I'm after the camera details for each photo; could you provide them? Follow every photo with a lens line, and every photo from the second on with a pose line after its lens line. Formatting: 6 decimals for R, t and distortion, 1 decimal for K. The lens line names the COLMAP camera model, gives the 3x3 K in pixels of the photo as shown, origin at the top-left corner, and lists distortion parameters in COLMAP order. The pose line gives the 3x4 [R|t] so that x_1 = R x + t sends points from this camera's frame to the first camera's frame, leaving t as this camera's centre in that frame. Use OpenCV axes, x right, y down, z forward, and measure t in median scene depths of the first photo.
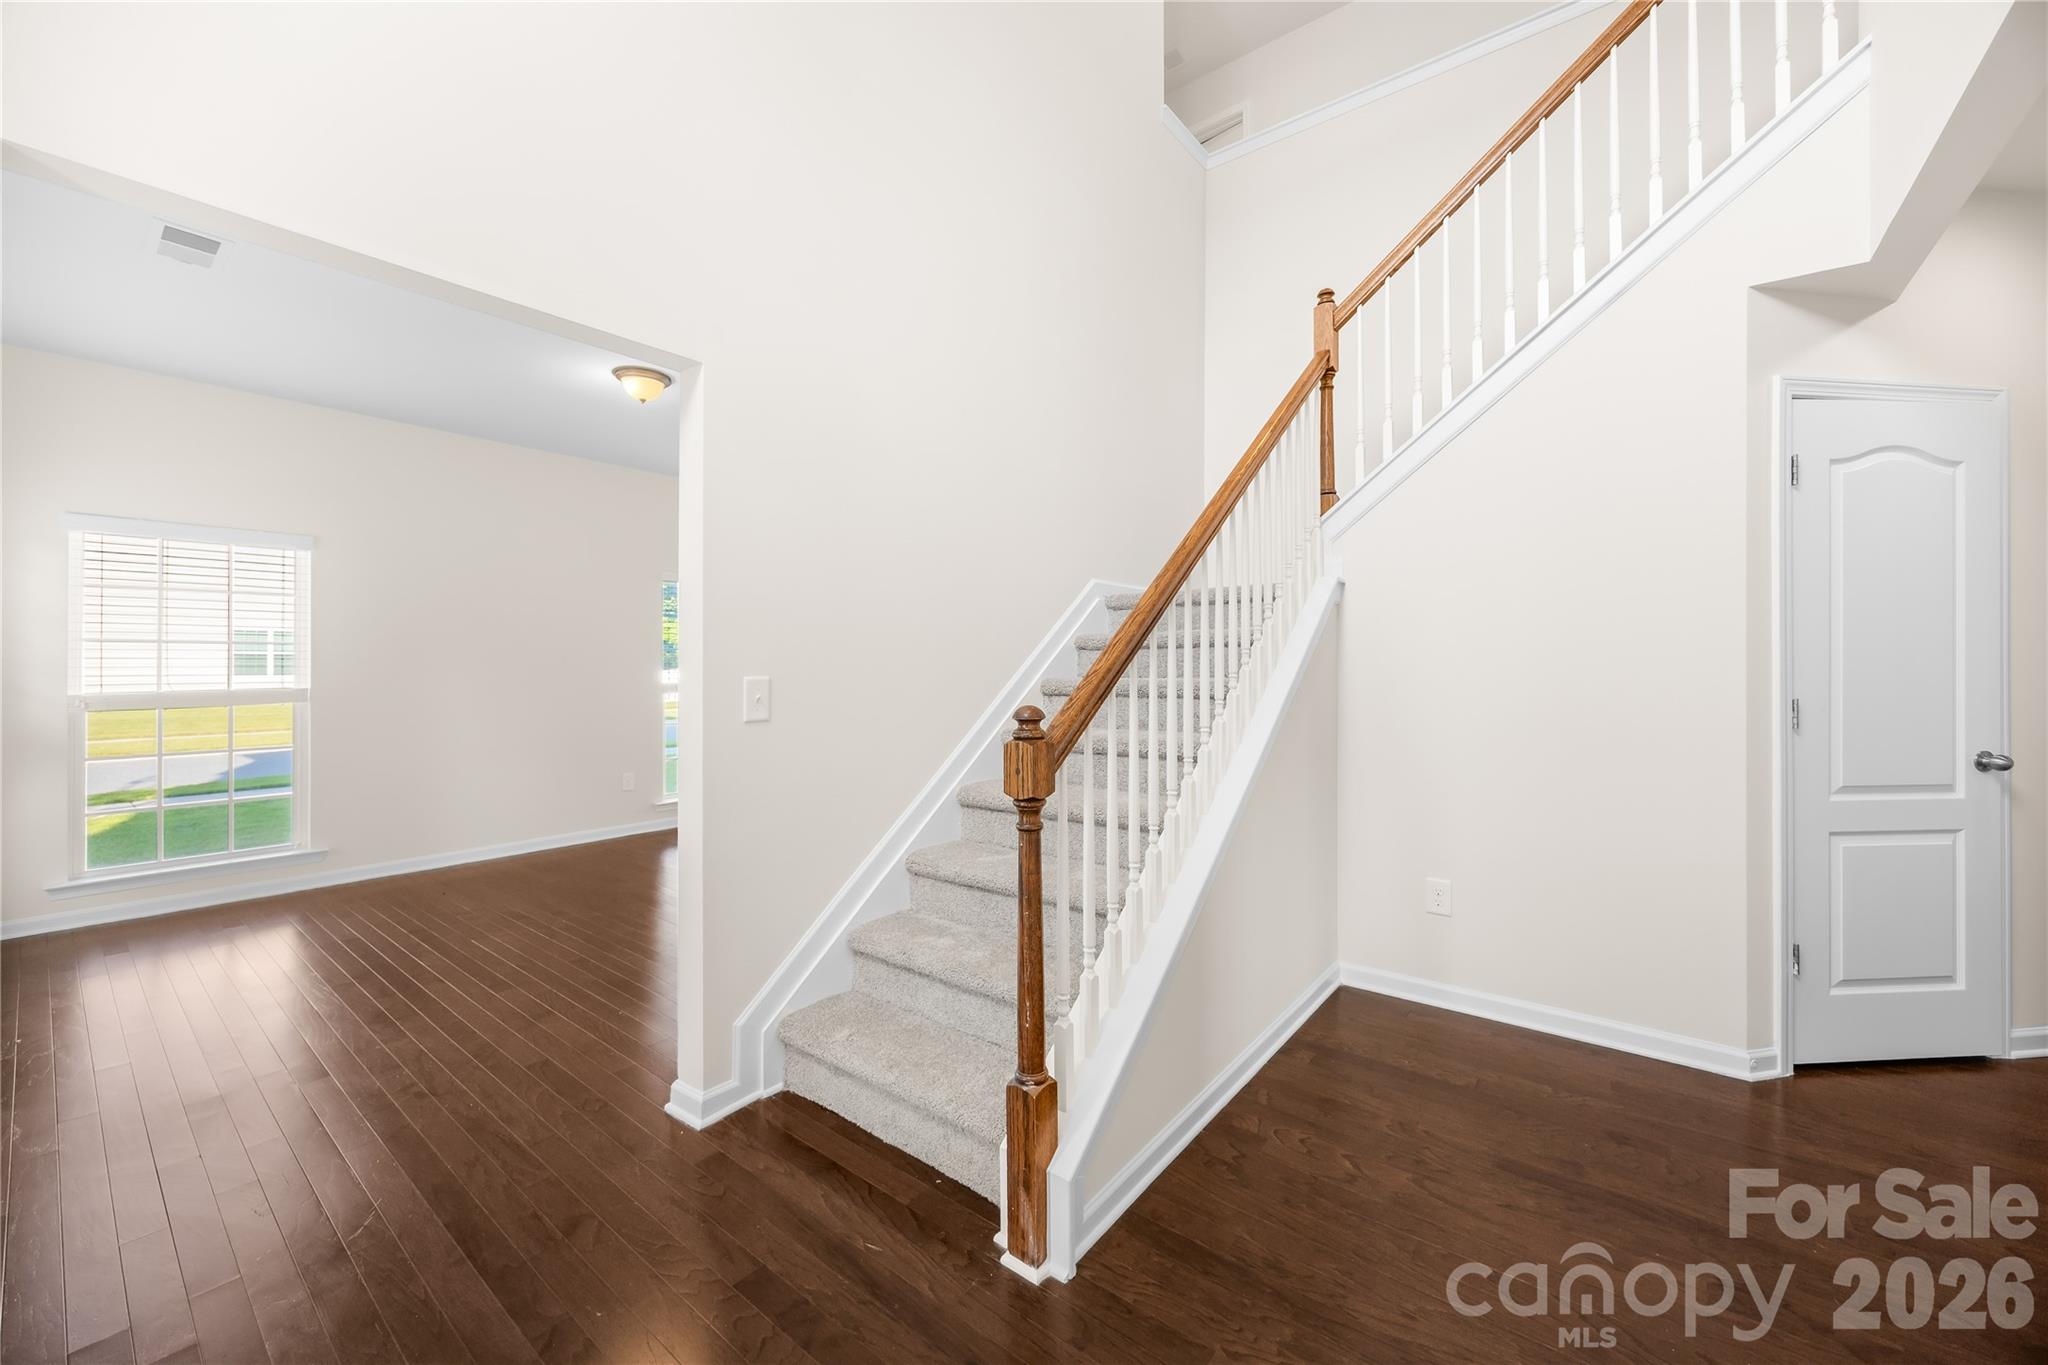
lens RADIAL K [[787.0, 0, 1022.7], [0, 787.0, 674.9], [0, 0, 1]] dist [0.000978, -0.000066]
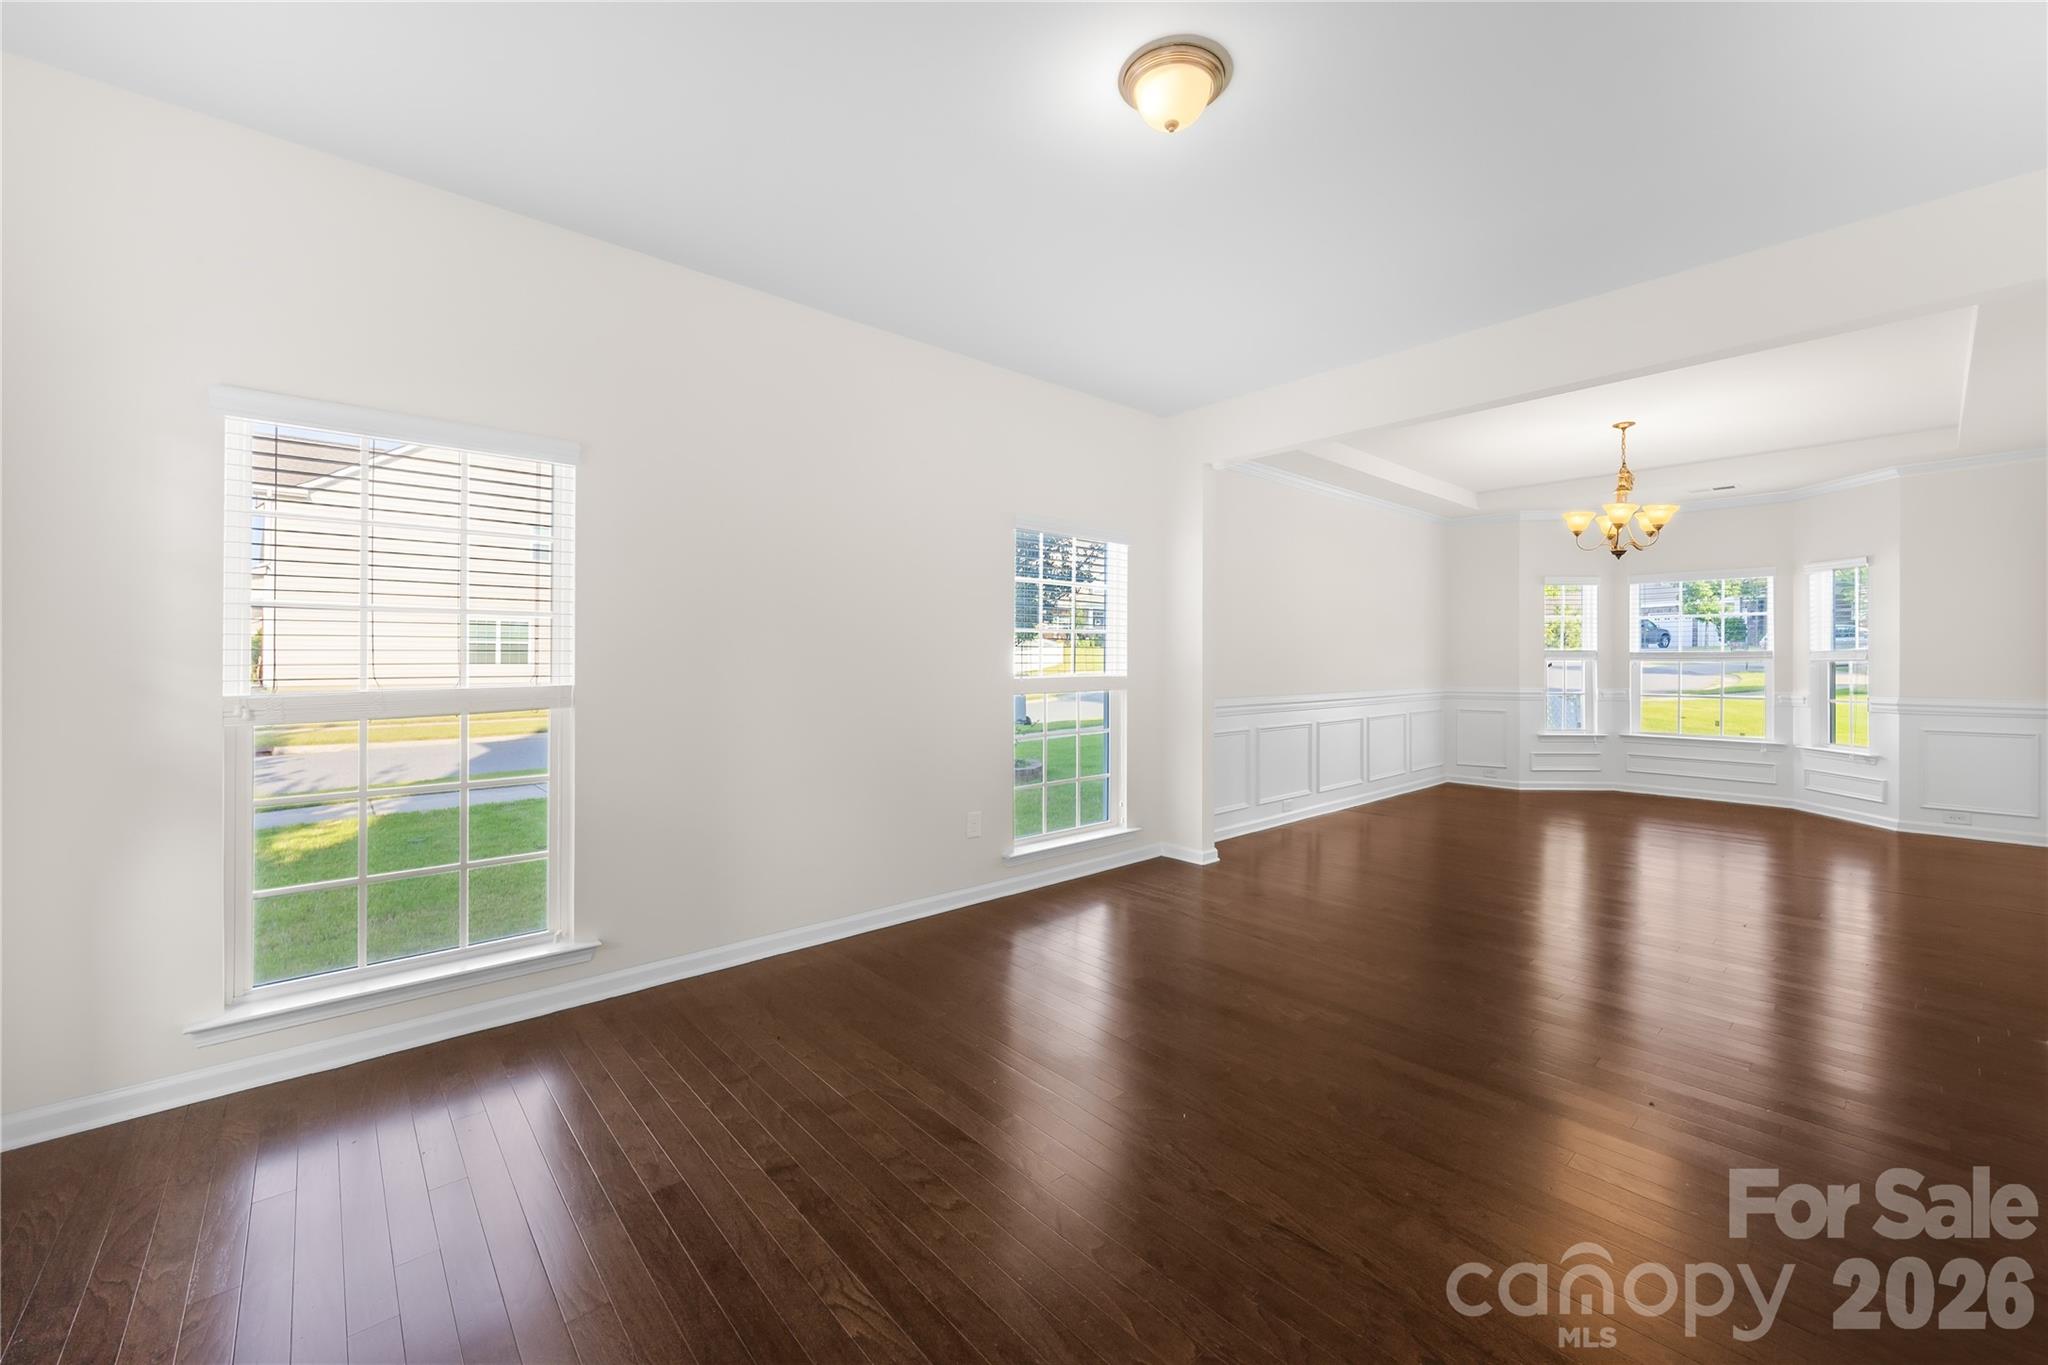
lens RADIAL K [[794.9, 0, 1037.2], [0, 794.9, 662.8], [0, 0, 1]] dist [-0.004374, -0.000391]
pose [[0.986313, 0.003518, -0.164845, -0.455032], [-0.003428, 0.999994, 0.000827, -0.002316], [0.164846, -0.000251, 0.986319, 0.456672]]
